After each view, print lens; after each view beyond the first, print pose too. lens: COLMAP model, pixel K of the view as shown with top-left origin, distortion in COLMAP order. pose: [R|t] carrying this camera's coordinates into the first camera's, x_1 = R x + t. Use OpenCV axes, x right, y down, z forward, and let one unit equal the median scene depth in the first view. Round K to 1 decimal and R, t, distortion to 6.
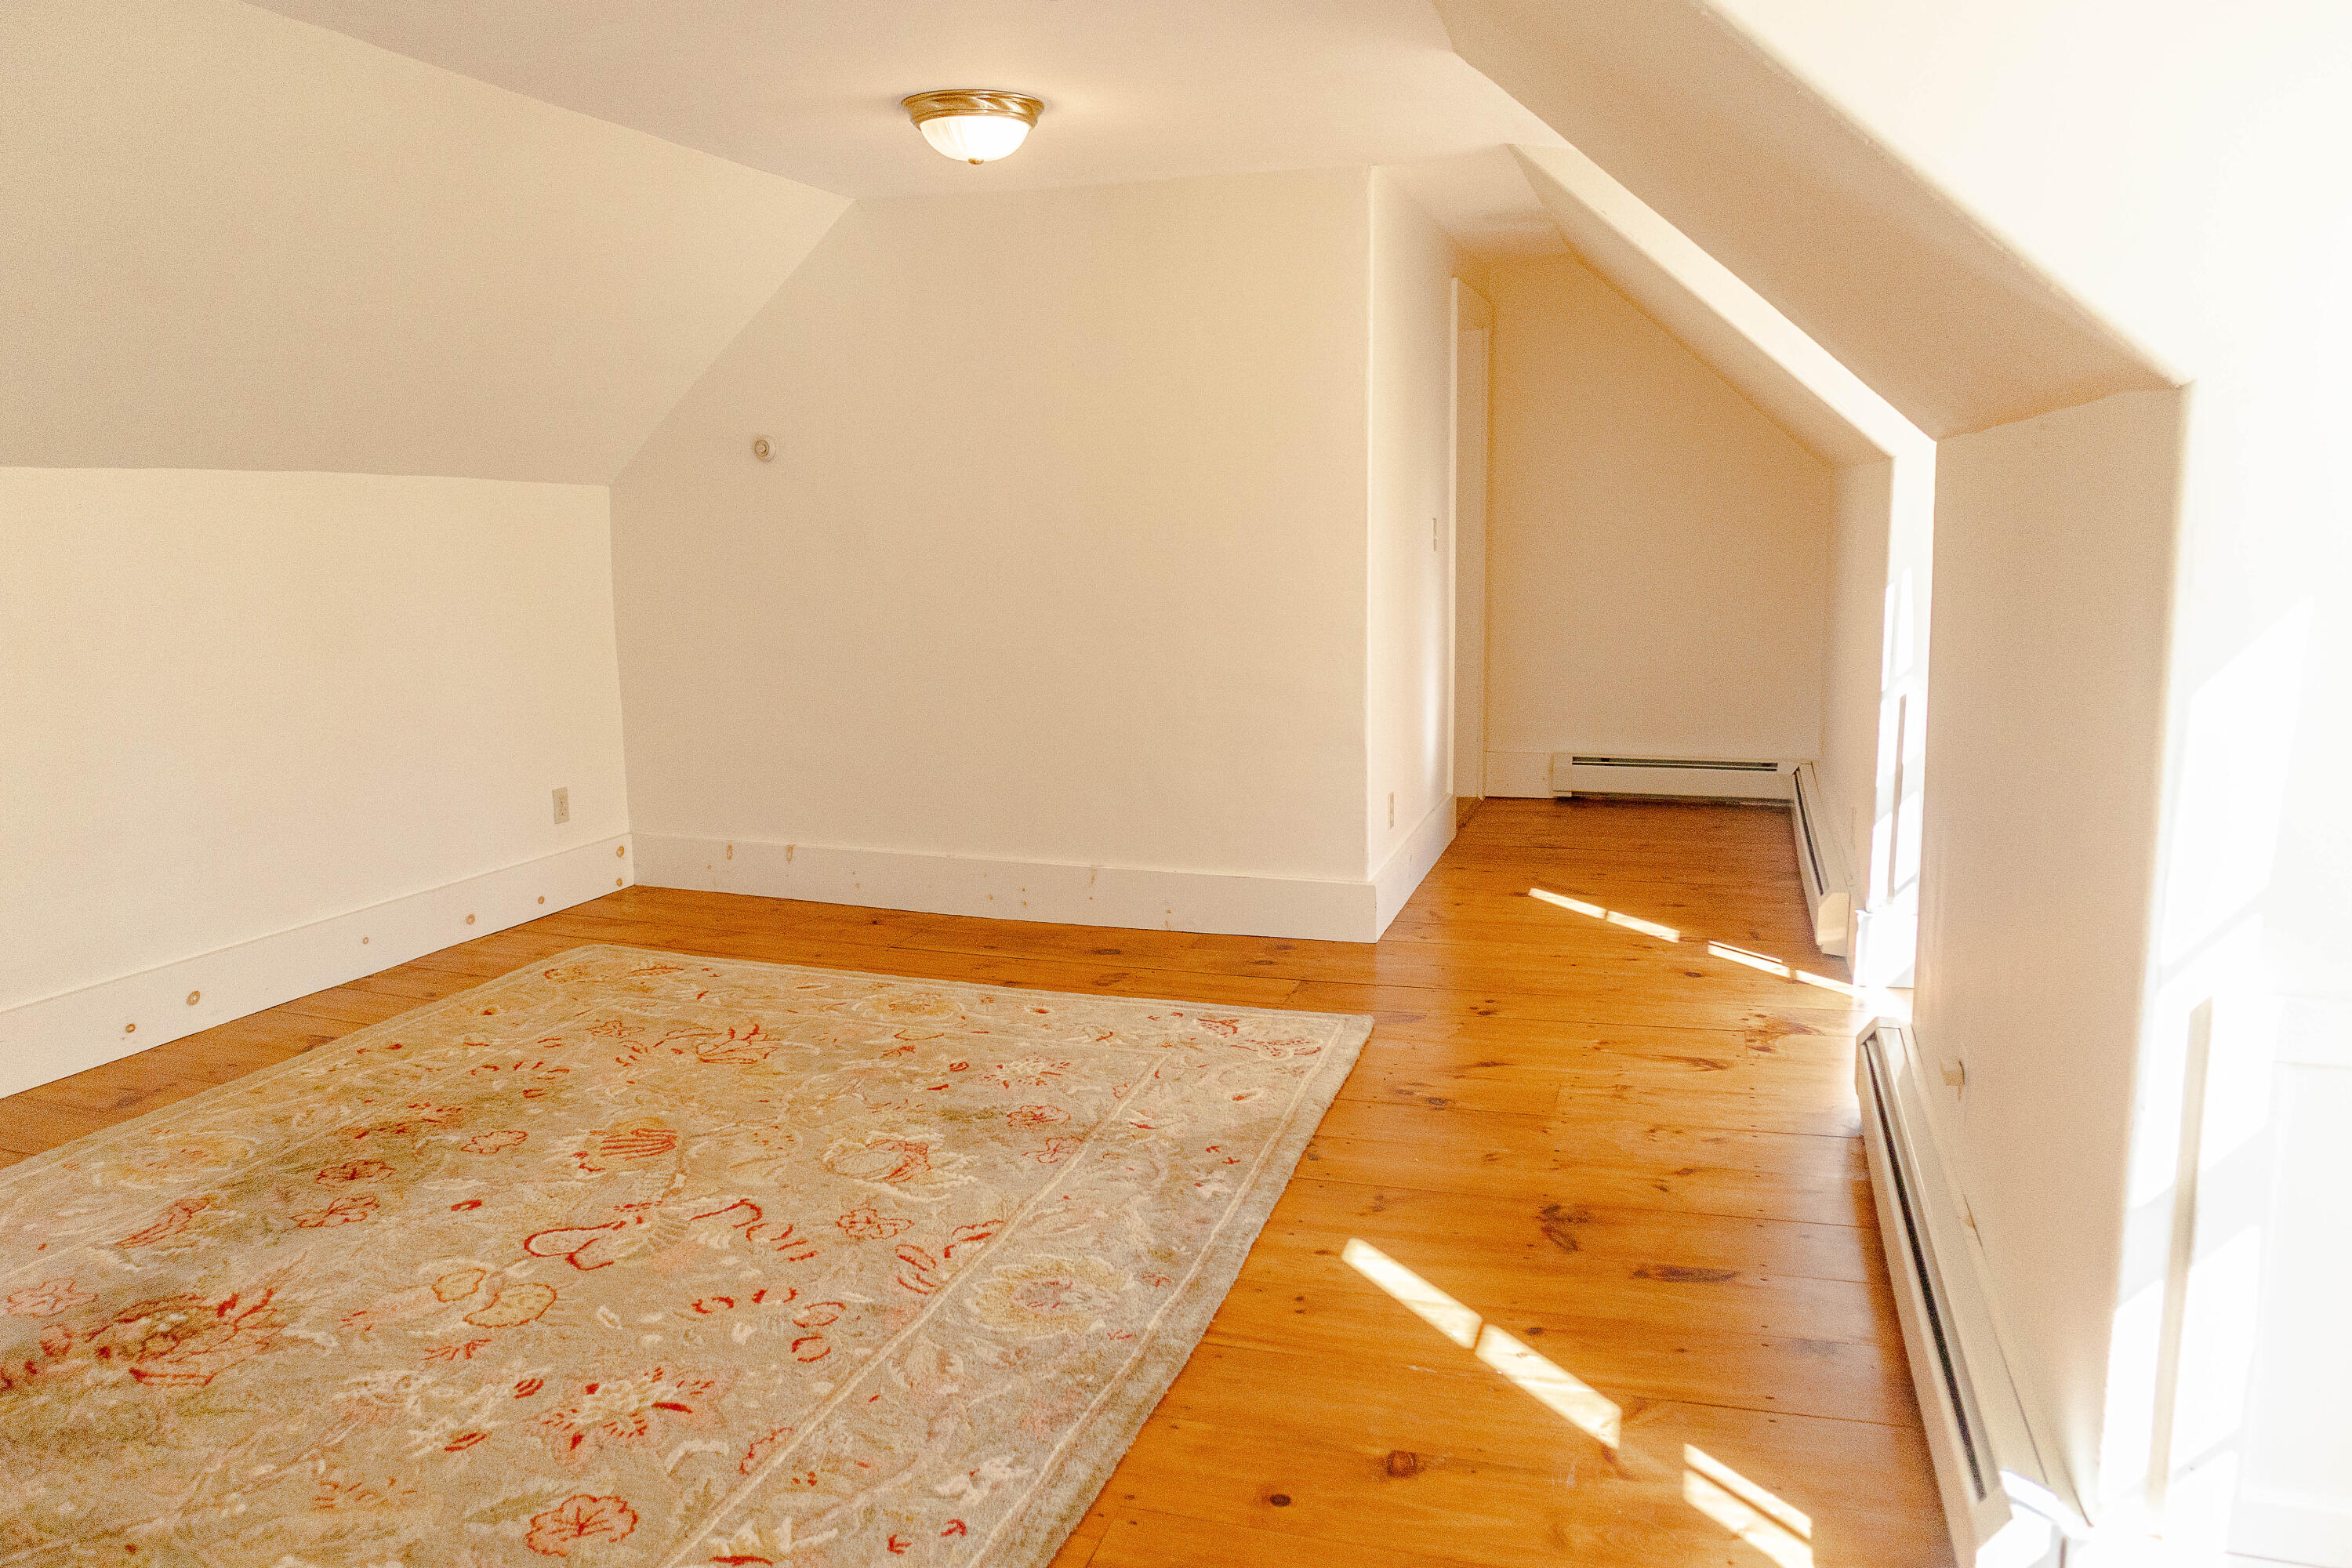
lens RADIAL K [[1630.6, 0, 1176.0], [0, 1630.6, 784.0], [0, 0, 1]] dist [0.010201, 0.002927]
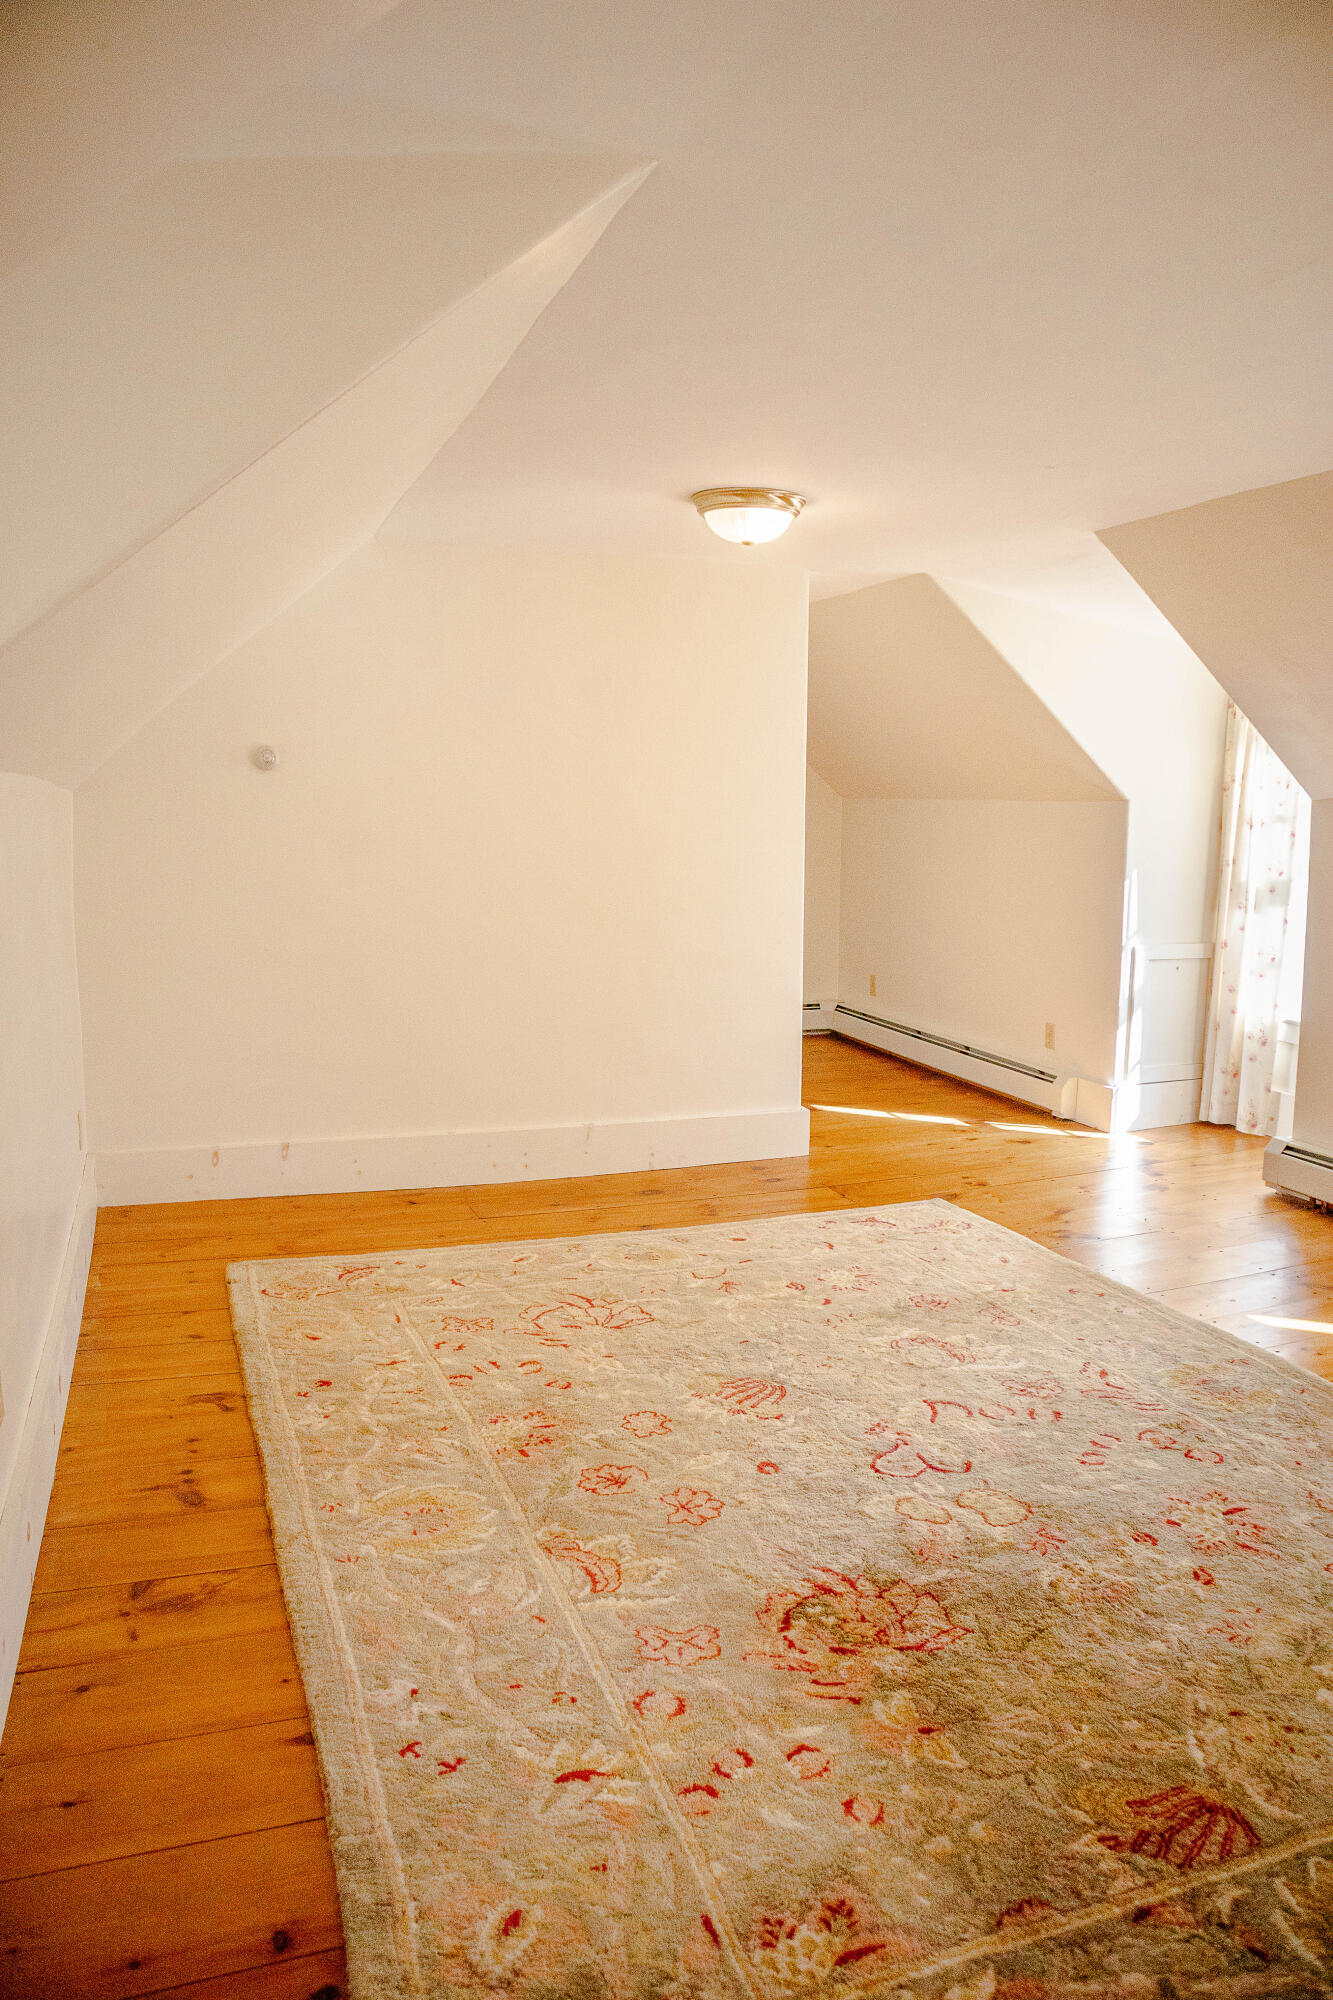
lens RADIAL K [[1364.7, 0, 666.5], [0, 1364.7, 1000.0], [0, 0, 1]] dist [-0.052131, 0.000206]
pose [[0.789407, -0.066022, 0.610310, -0.664013], [0.084128, 0.996454, -0.001022, -0.036865], [-0.608078, 0.052151, 0.792162, 0.206661]]
